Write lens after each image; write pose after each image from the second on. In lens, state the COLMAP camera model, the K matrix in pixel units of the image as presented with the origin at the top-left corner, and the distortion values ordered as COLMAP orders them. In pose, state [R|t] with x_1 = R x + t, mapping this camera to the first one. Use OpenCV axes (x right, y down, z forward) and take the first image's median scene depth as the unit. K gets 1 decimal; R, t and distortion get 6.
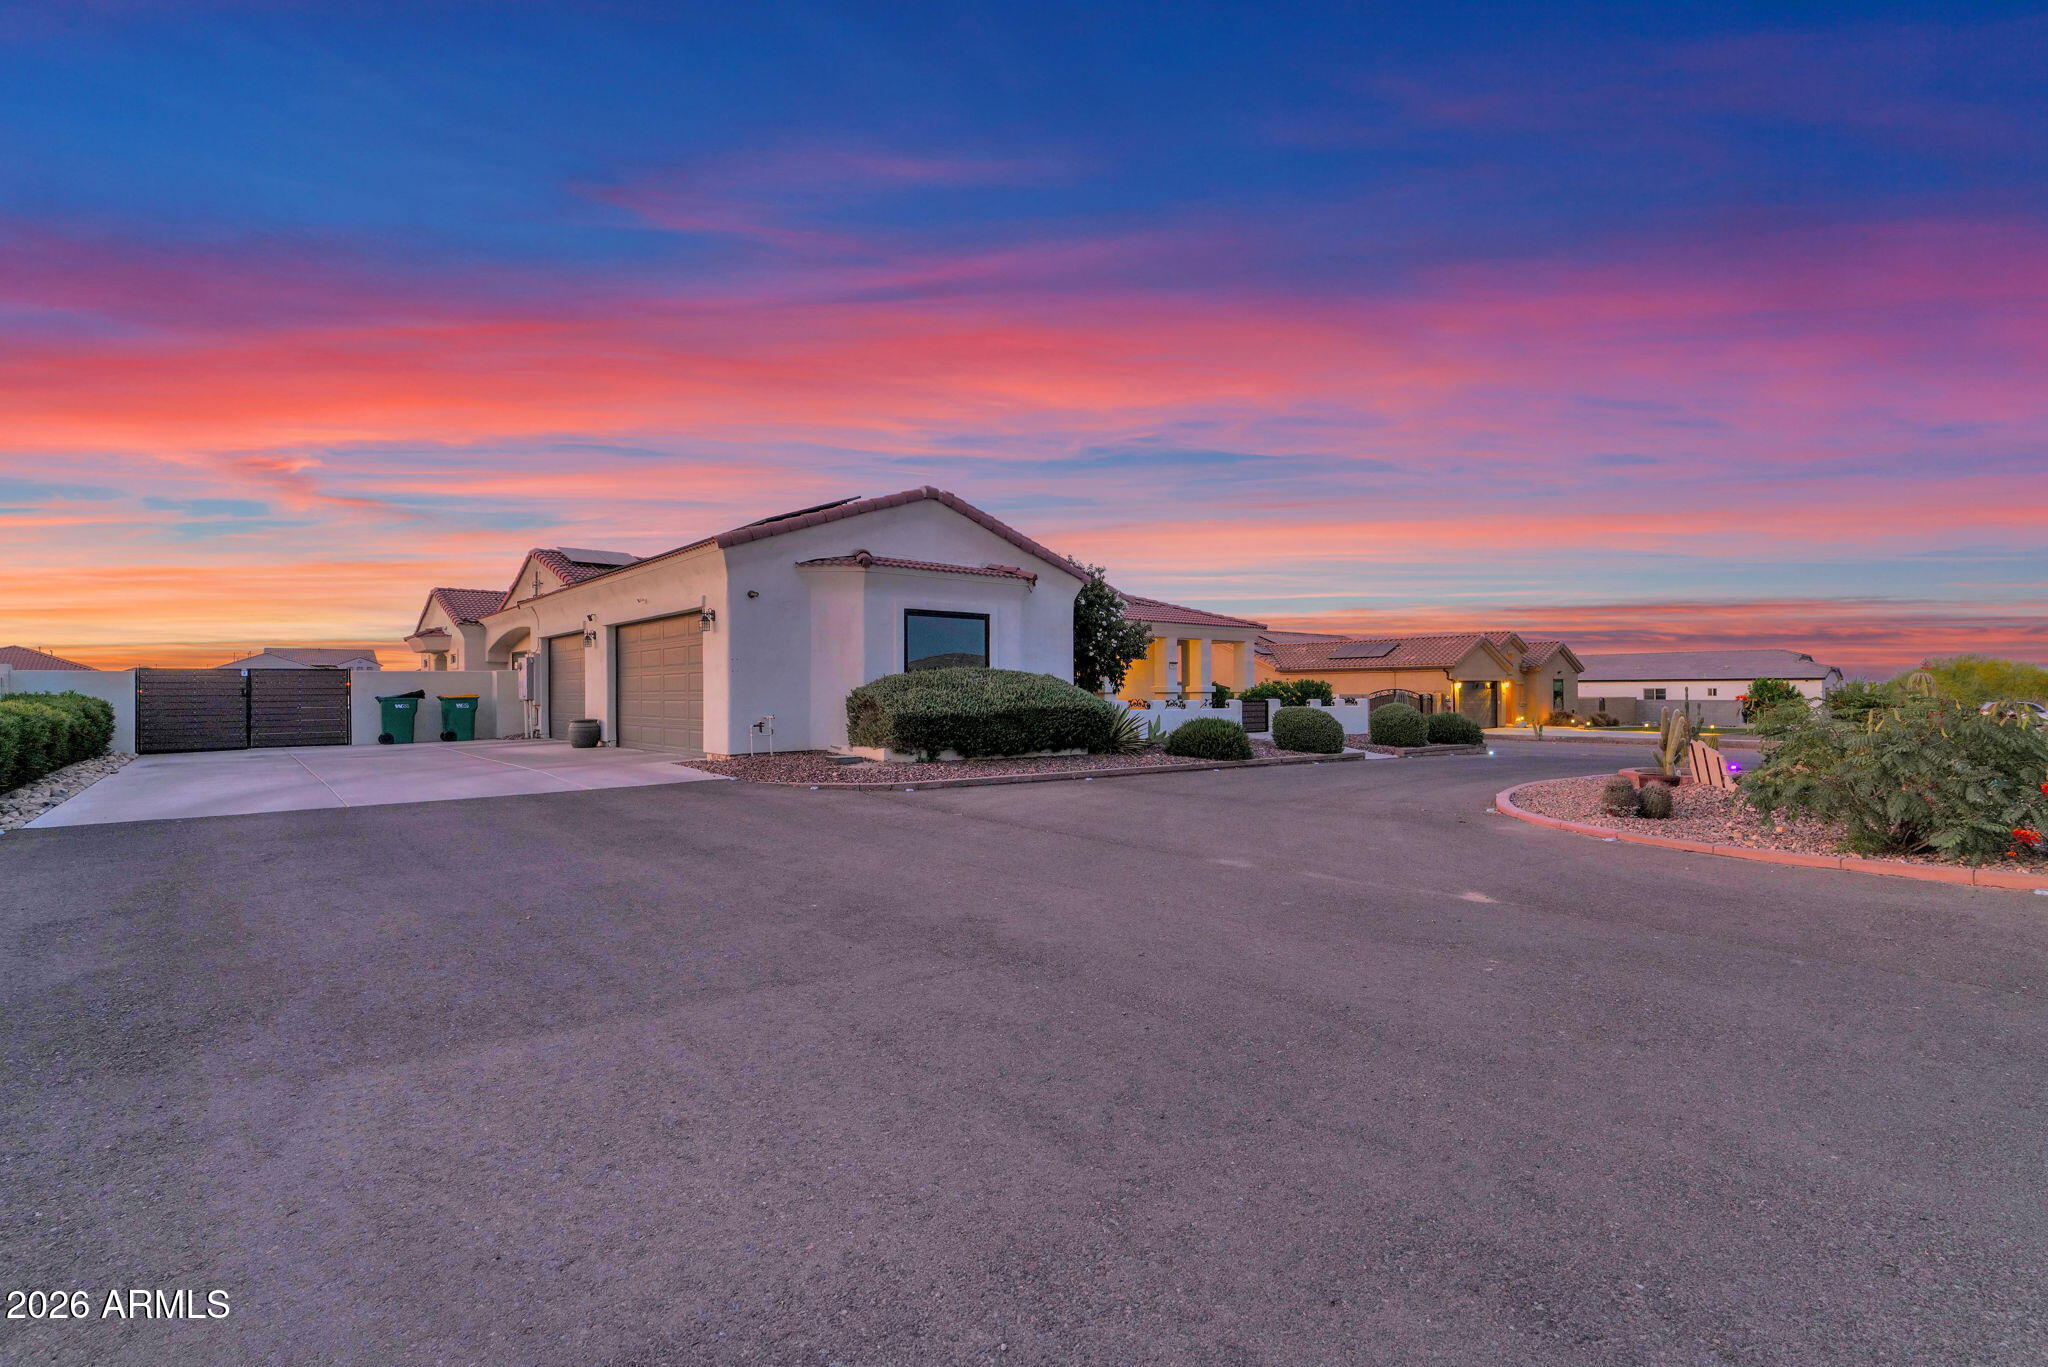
lens RADIAL K [[931.2, 0, 1029.7], [0, 931.2, 692.1], [0, 0, 1]] dist [-0.019941, 0.000093]
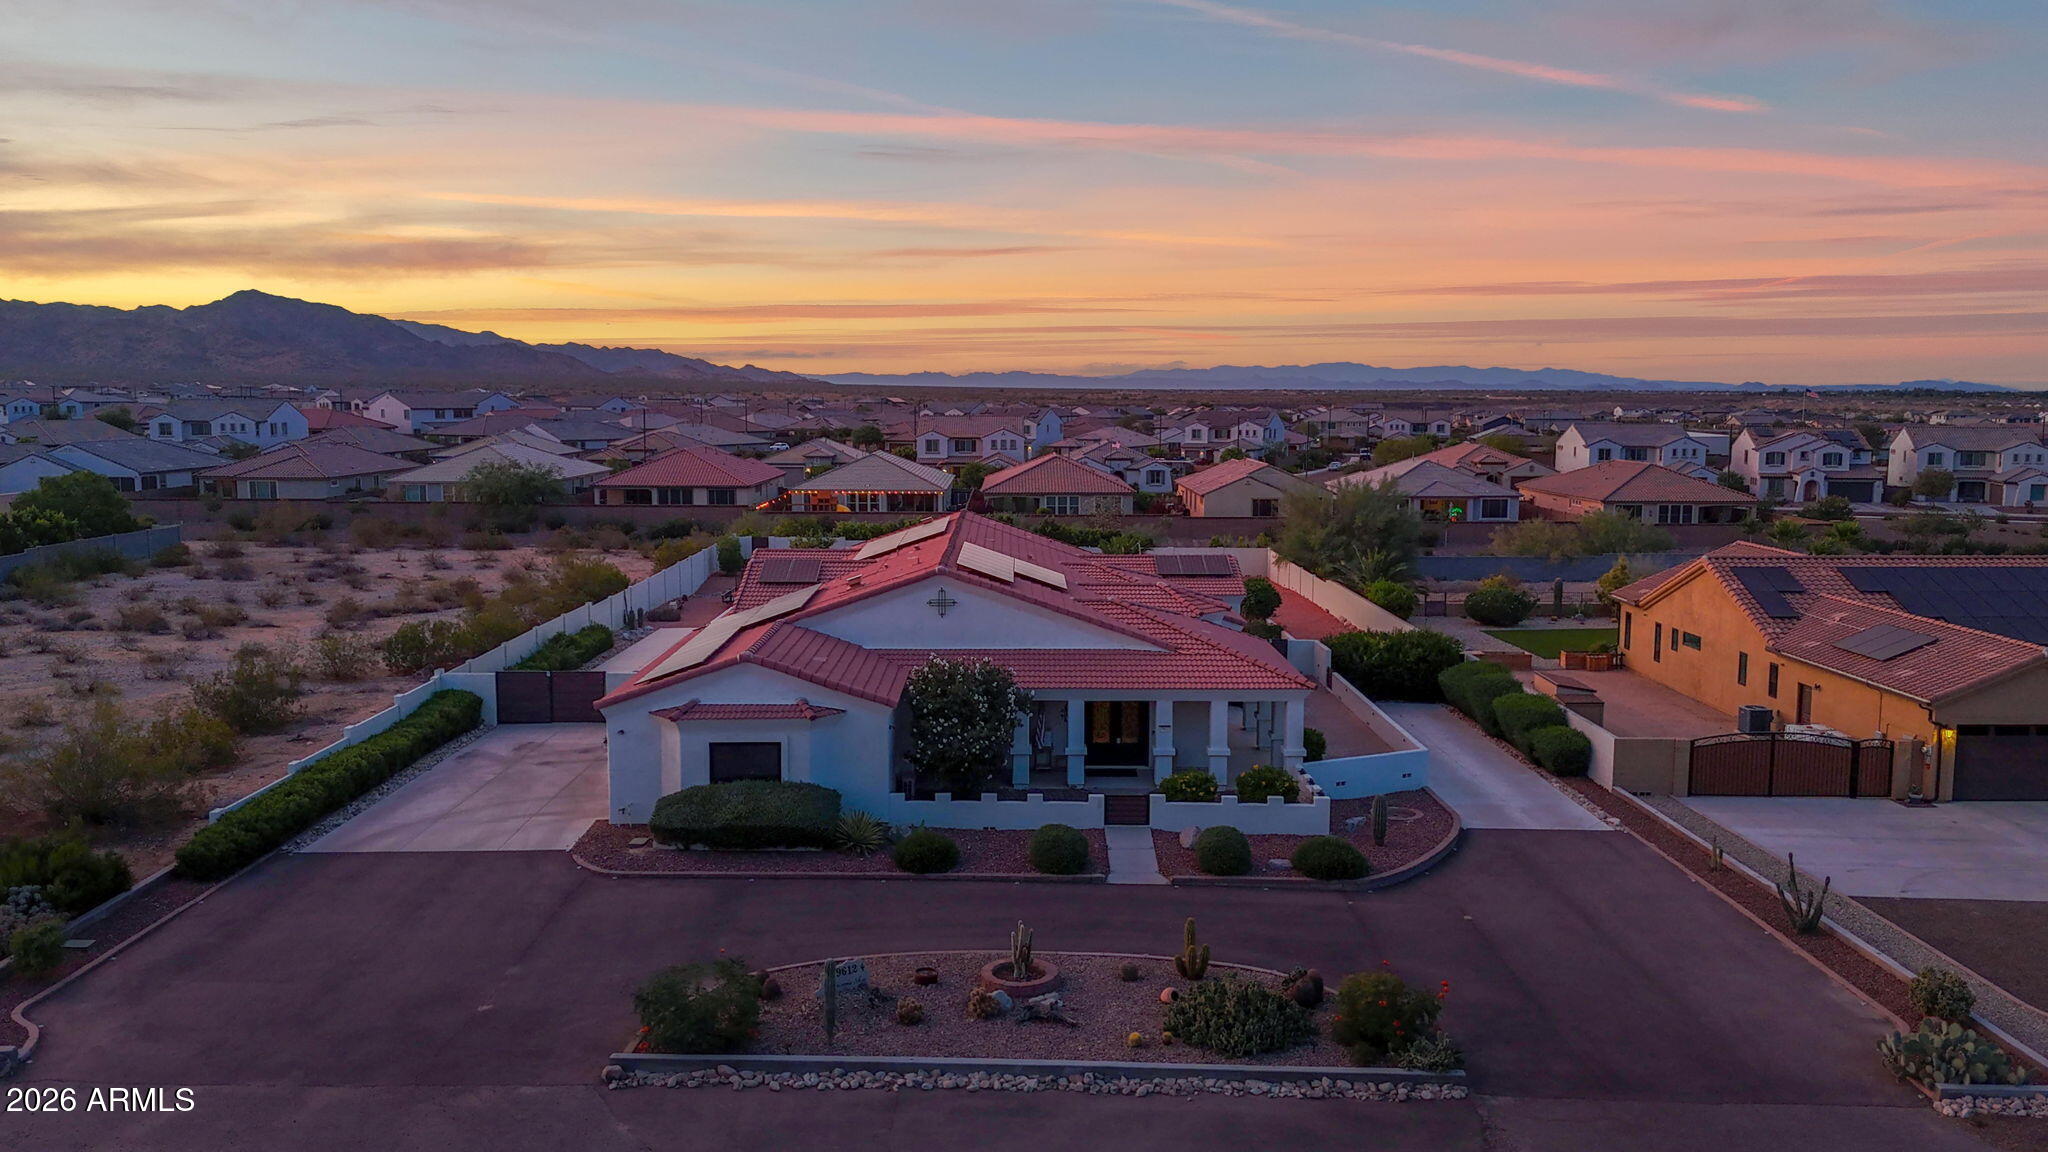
lens RADIAL K [[1522.9, 0, 1024.0], [0, 1522.9, 576.0], [0, 0, 1]] dist [0.102145, -0.122424]
pose [[0.761710, 0.085221, -0.642289, 1.534643], [-0.009721, 0.992704, 0.120187, -0.551994], [0.647845, -0.085304, 0.756981, -0.466514]]
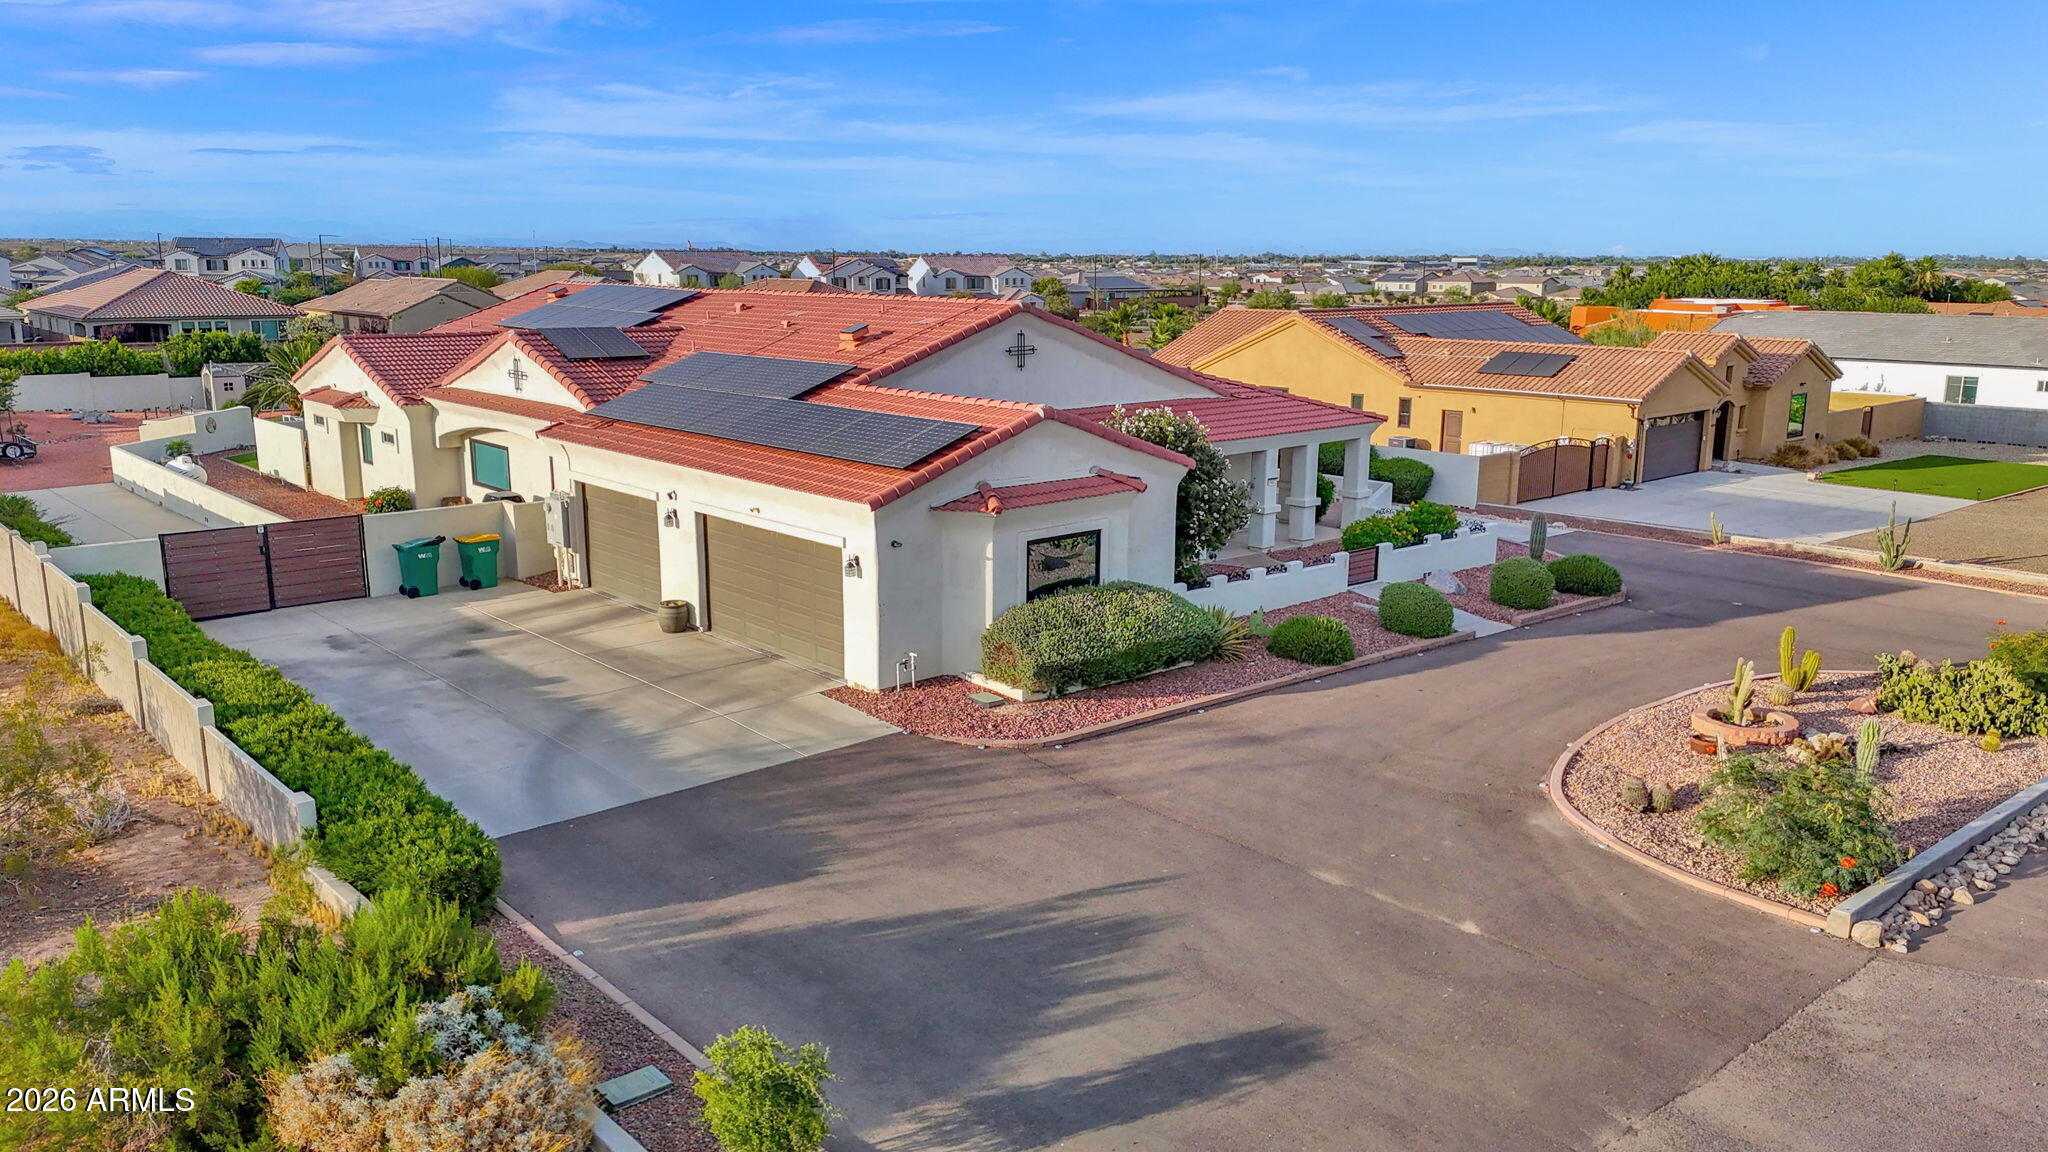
lens RADIAL K [[1489.3, 0, 1021.2], [0, 1489.3, 575.9], [0, 0, 1]] dist [0.098960, -0.109289]
pose [[0.999922, 0.010086, 0.007360, -0.124589], [-0.011392, 0.978246, 0.207136, -0.323510], [-0.005111, -0.207204, 0.978284, -0.526986]]
